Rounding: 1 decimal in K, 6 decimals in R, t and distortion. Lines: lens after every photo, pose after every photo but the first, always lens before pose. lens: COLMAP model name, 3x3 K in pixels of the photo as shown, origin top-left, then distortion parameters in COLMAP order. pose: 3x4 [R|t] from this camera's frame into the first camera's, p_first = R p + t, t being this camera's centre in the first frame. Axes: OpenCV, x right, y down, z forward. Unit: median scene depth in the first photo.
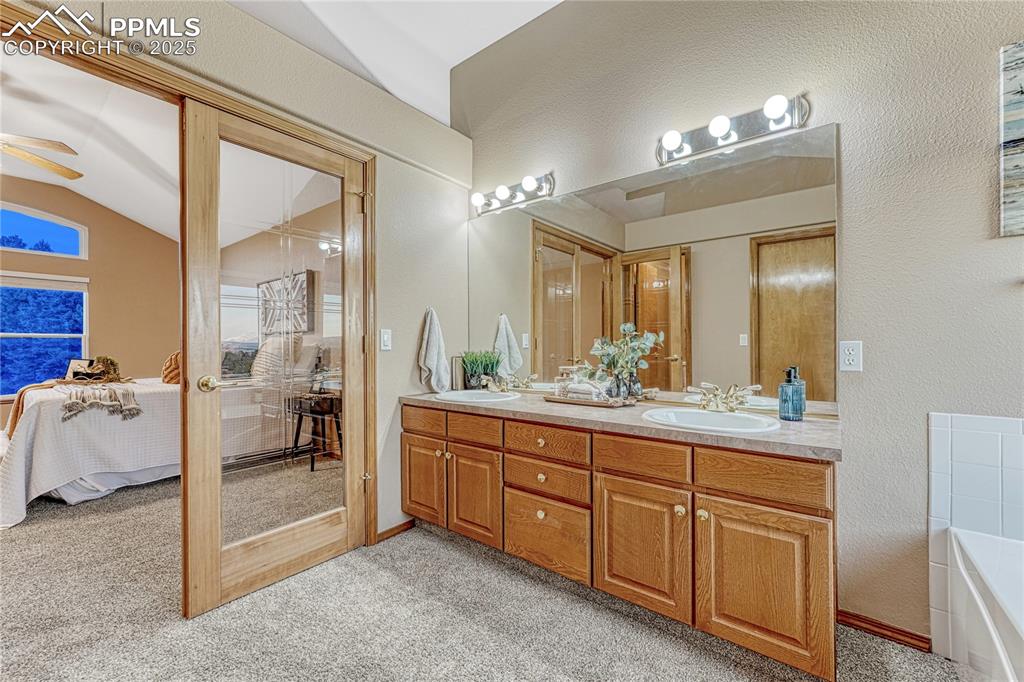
lens RADIAL K [[420.3, 0, 506.5], [0, 420.3, 341.3], [0, 0, 1]] dist [-0.001690, -0.000080]
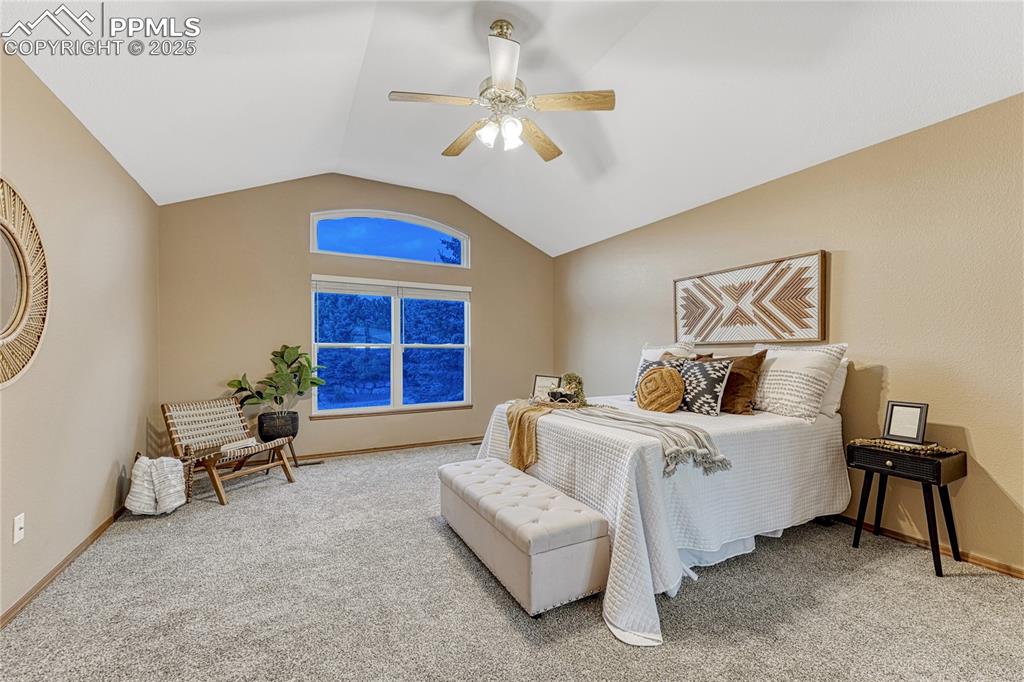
lens RADIAL K [[420.3, 0, 506.5], [0, 420.3, 341.3], [0, 0, 1]] dist [-0.001690, -0.000080]
pose [[0.914427, -0.002389, -0.404745, -0.522340], [-0.003461, 0.999900, -0.013720, -0.010507], [0.404737, 0.013947, 0.914327, 0.136655]]
